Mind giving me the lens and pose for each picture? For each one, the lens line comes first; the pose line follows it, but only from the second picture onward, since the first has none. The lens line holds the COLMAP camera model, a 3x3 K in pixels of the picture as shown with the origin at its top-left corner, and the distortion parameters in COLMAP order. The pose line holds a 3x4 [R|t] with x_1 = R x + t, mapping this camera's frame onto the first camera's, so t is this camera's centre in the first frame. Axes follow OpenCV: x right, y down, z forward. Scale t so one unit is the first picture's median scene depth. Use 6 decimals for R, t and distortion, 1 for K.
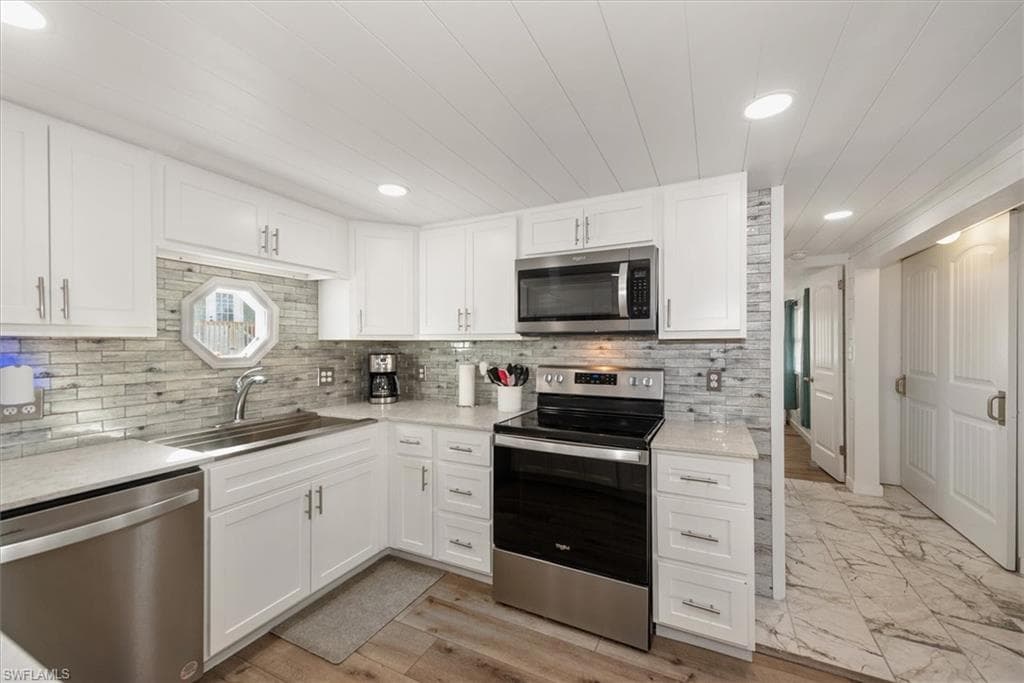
lens RADIAL K [[413.5, 0, 510.6], [0, 413.5, 348.8], [0, 0, 1]] dist [0.001627, 0.000089]
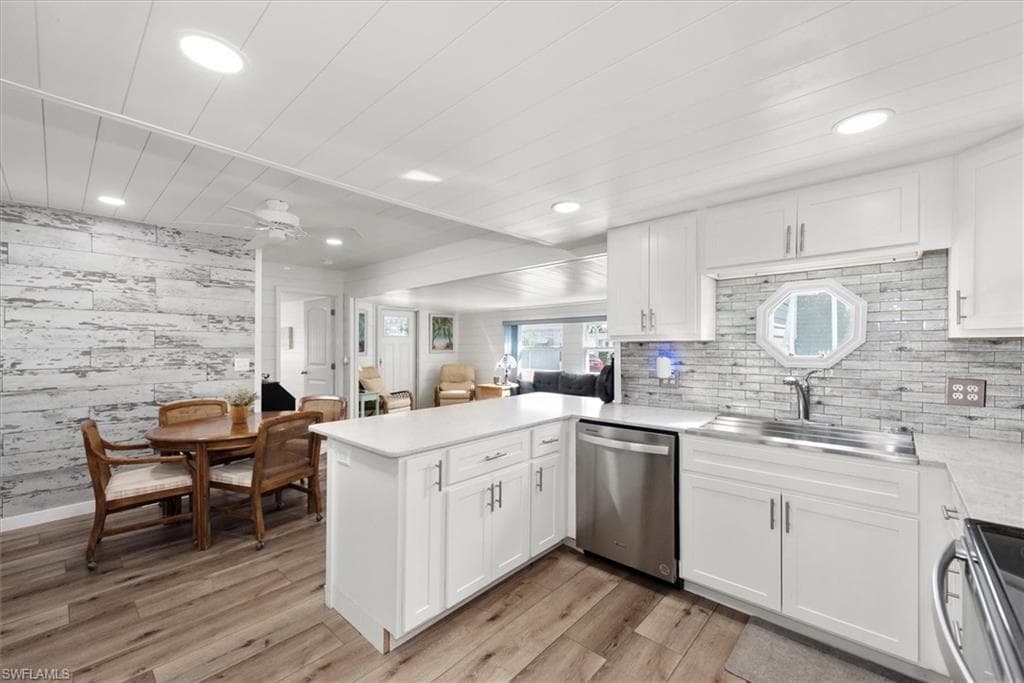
lens RADIAL K [[413.5, 0, 513.0], [0, 413.5, 340.1], [0, 0, 1]] dist [0.001627, 0.000089]
pose [[-0.276863, -0.006713, -0.960886, 0.557073], [-0.004182, 0.999975, -0.005781, -0.014862], [0.960900, 0.002418, -0.276884, 0.640745]]
